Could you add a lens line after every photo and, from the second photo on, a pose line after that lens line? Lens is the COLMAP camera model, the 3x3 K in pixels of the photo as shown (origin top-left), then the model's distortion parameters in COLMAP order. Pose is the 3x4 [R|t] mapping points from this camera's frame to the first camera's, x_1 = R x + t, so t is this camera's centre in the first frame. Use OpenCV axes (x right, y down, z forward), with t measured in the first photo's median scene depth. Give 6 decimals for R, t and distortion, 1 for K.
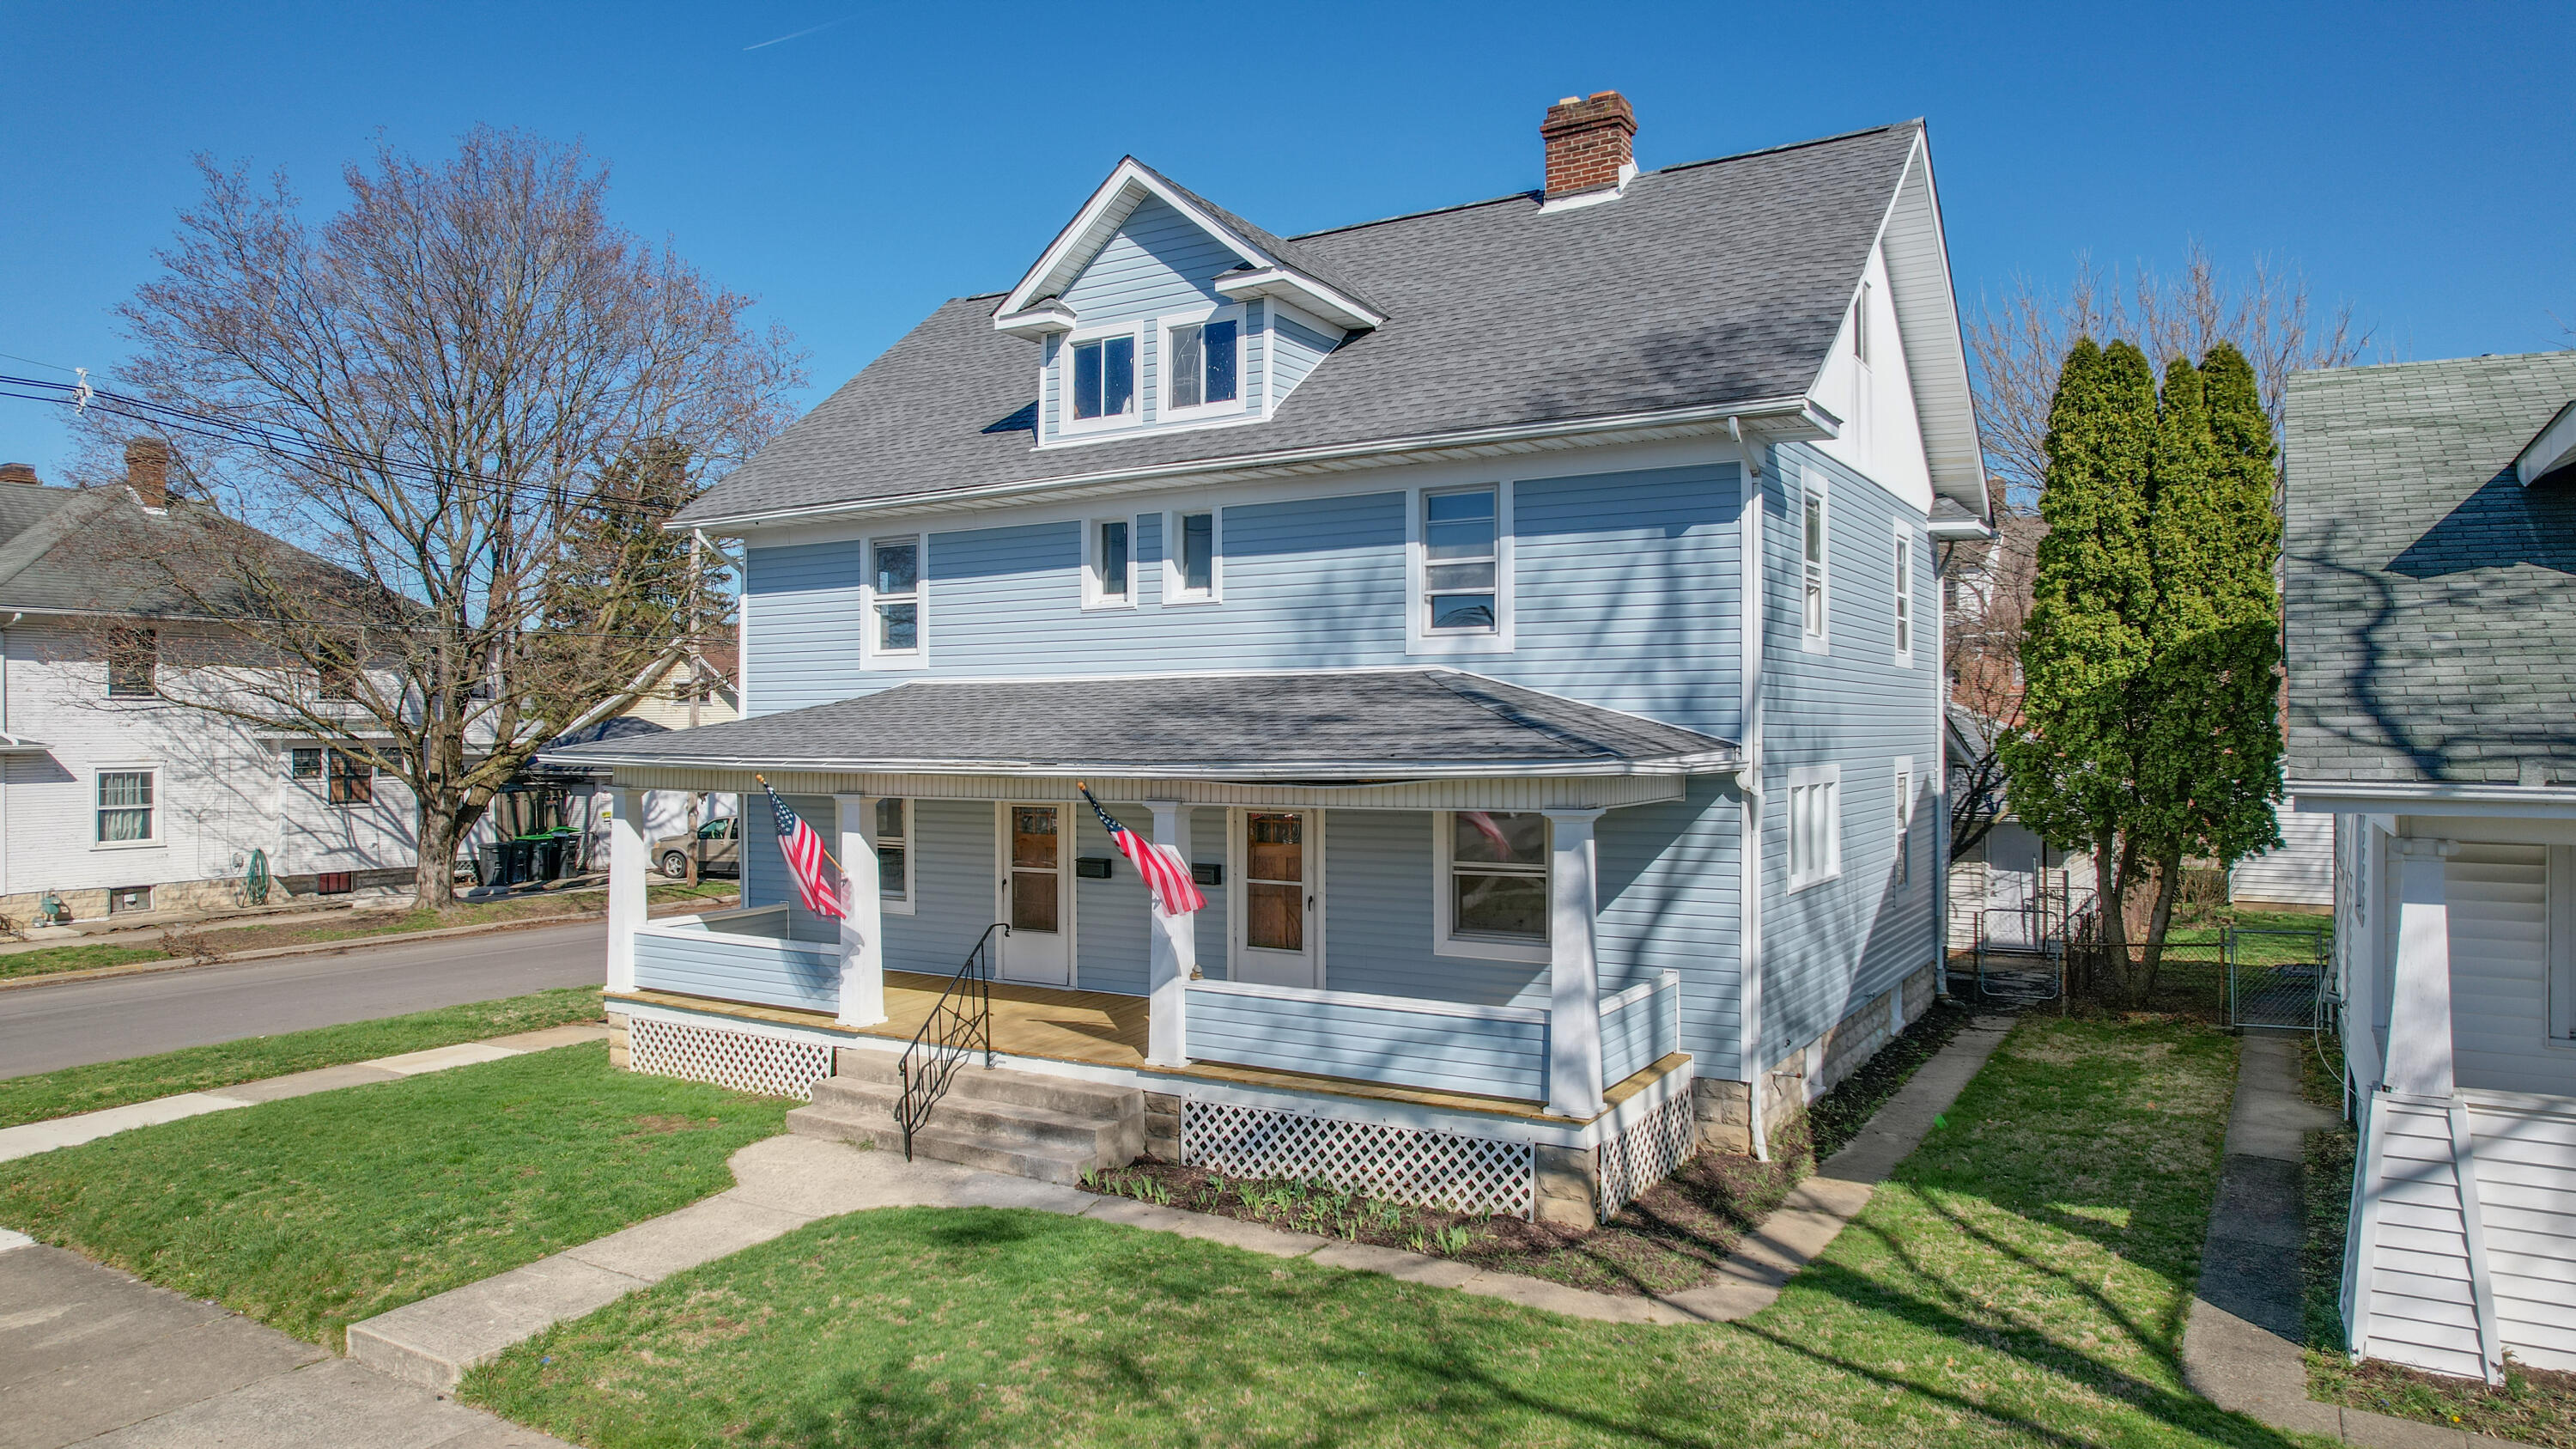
lens RADIAL K [[1649.5, 0, 1288.0], [0, 1649.5, 724.5], [0, 0, 1]] dist [-0.080359, 0.068912]
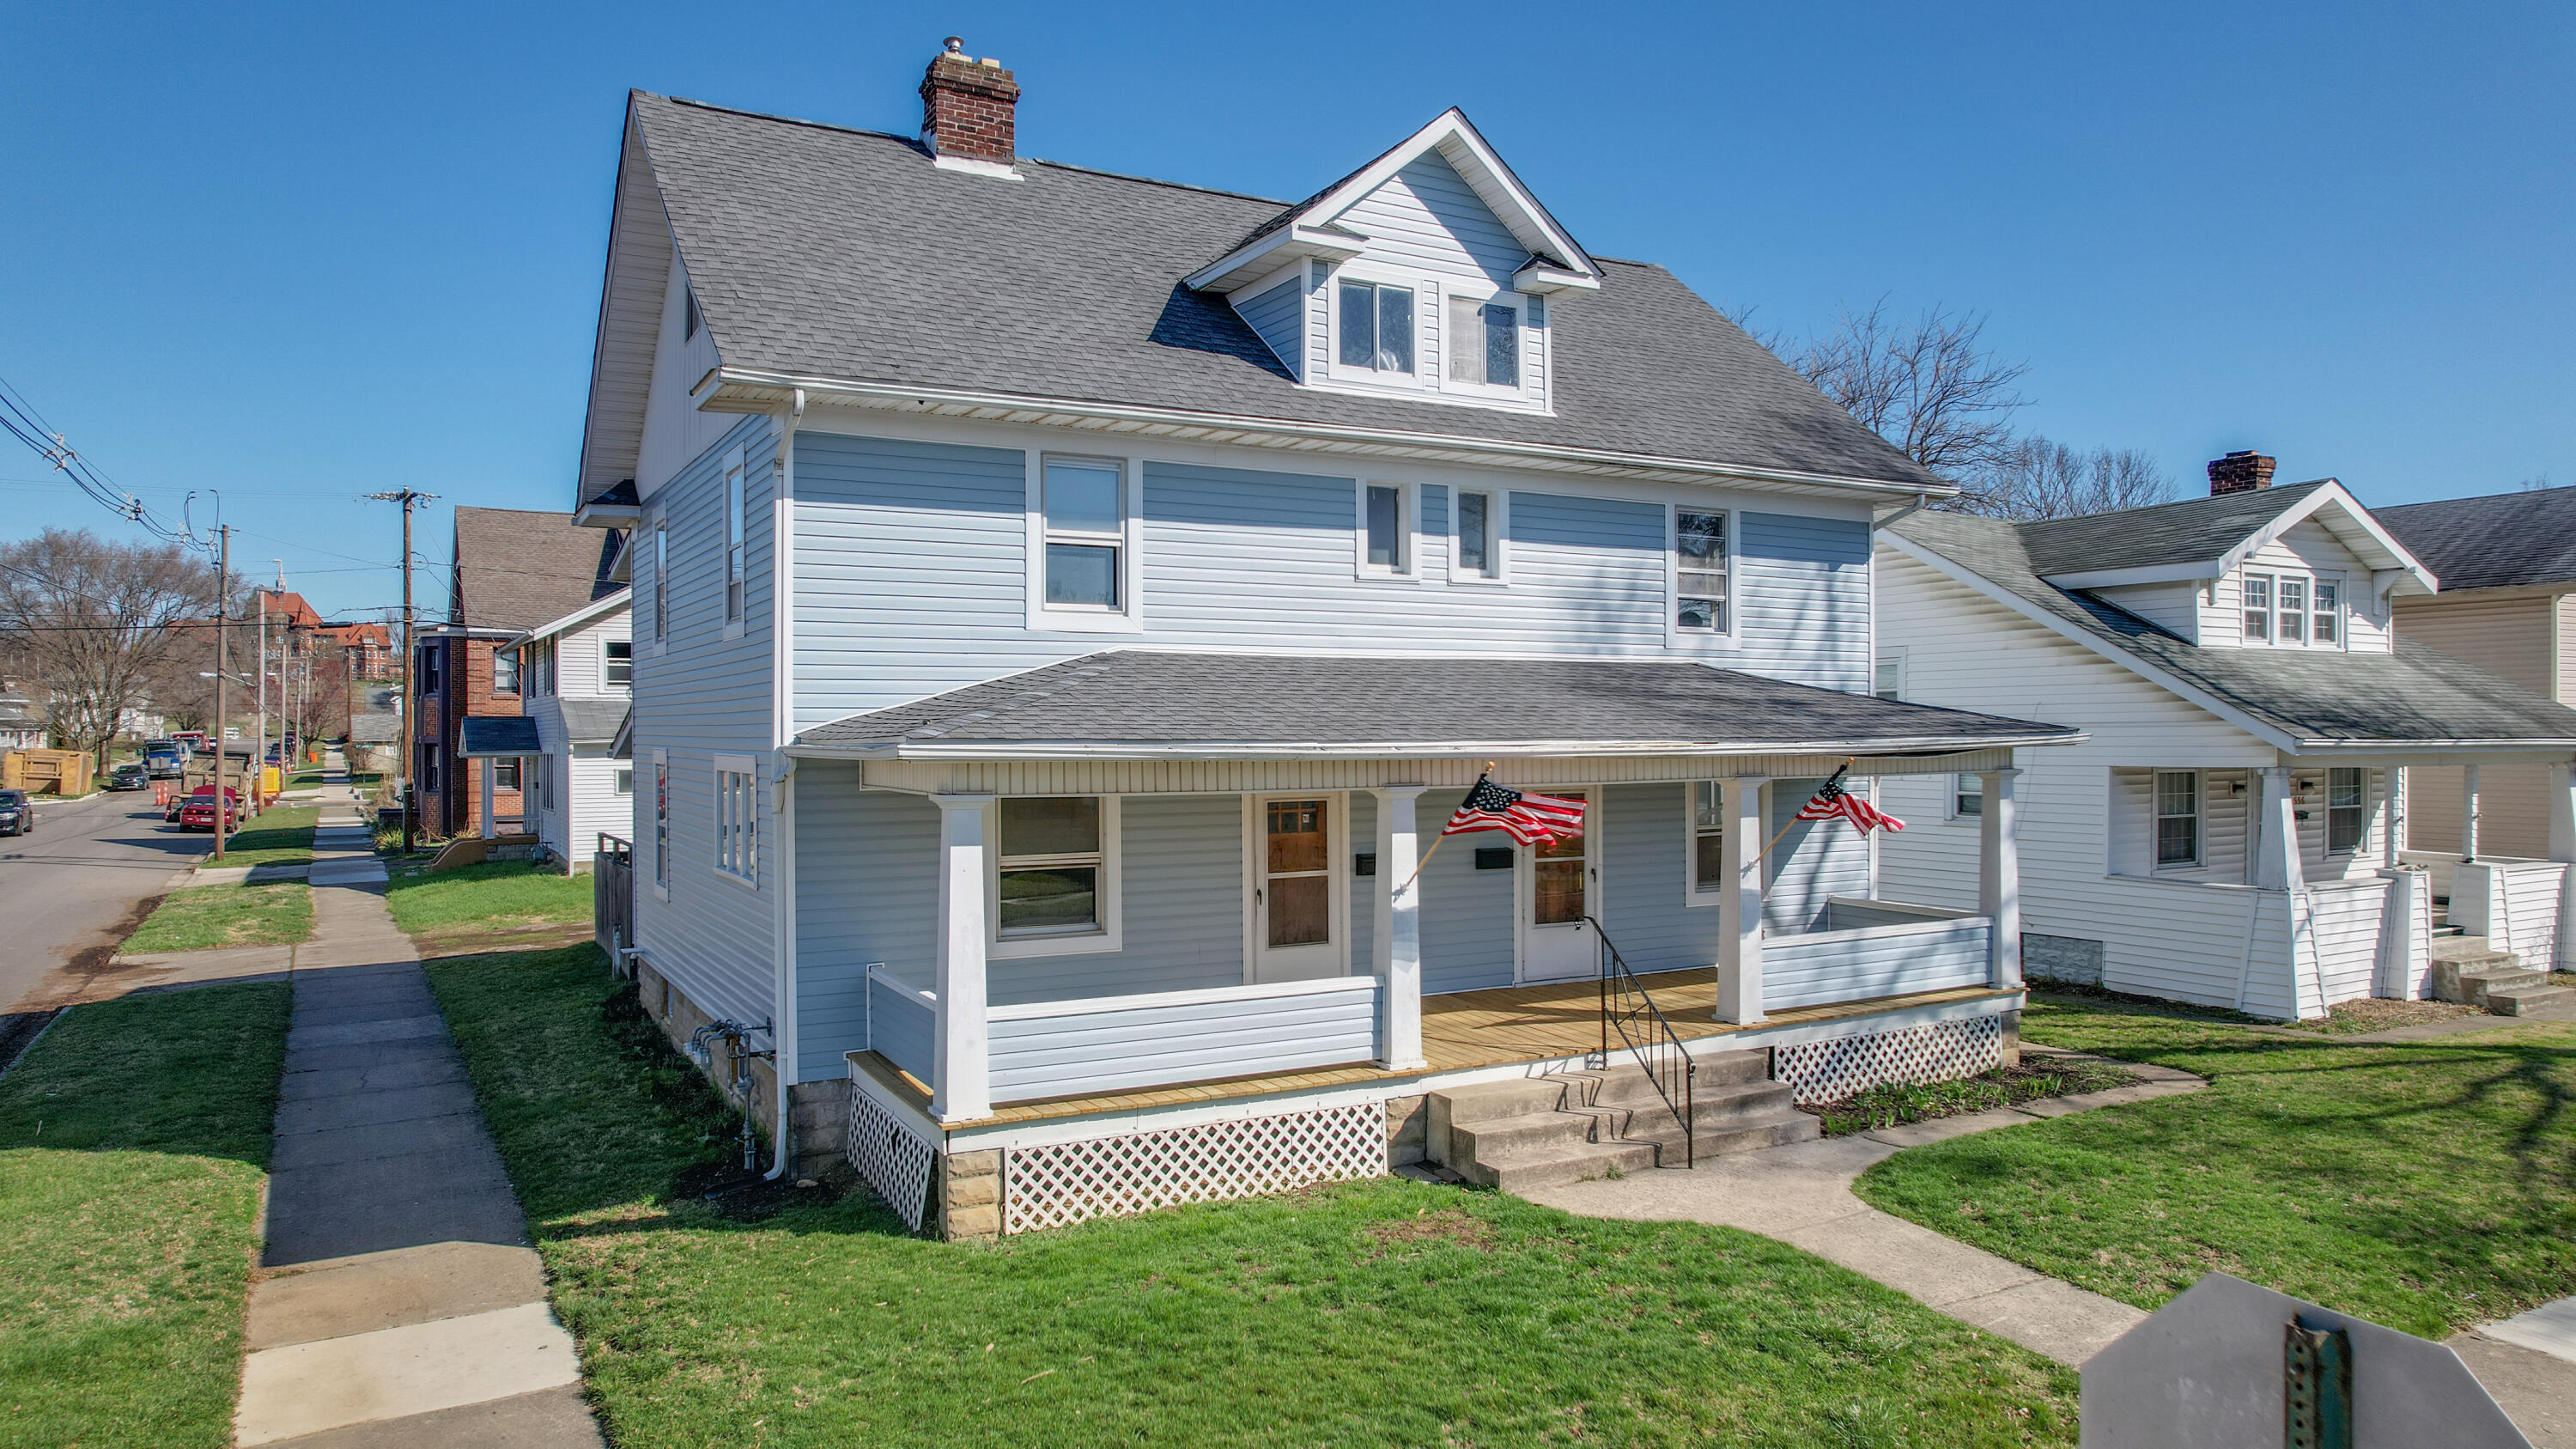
lens RADIAL K [[1649.5, 0, 1288.0], [0, 1649.5, 724.5], [0, 0, 1]] dist [-0.080359, 0.068912]
pose [[0.487013, 0.003687, 0.873387, -1.006441], [-0.000627, 0.999992, -0.003872, 0.014749], [-0.873395, 0.001338, 0.487011, 0.646956]]
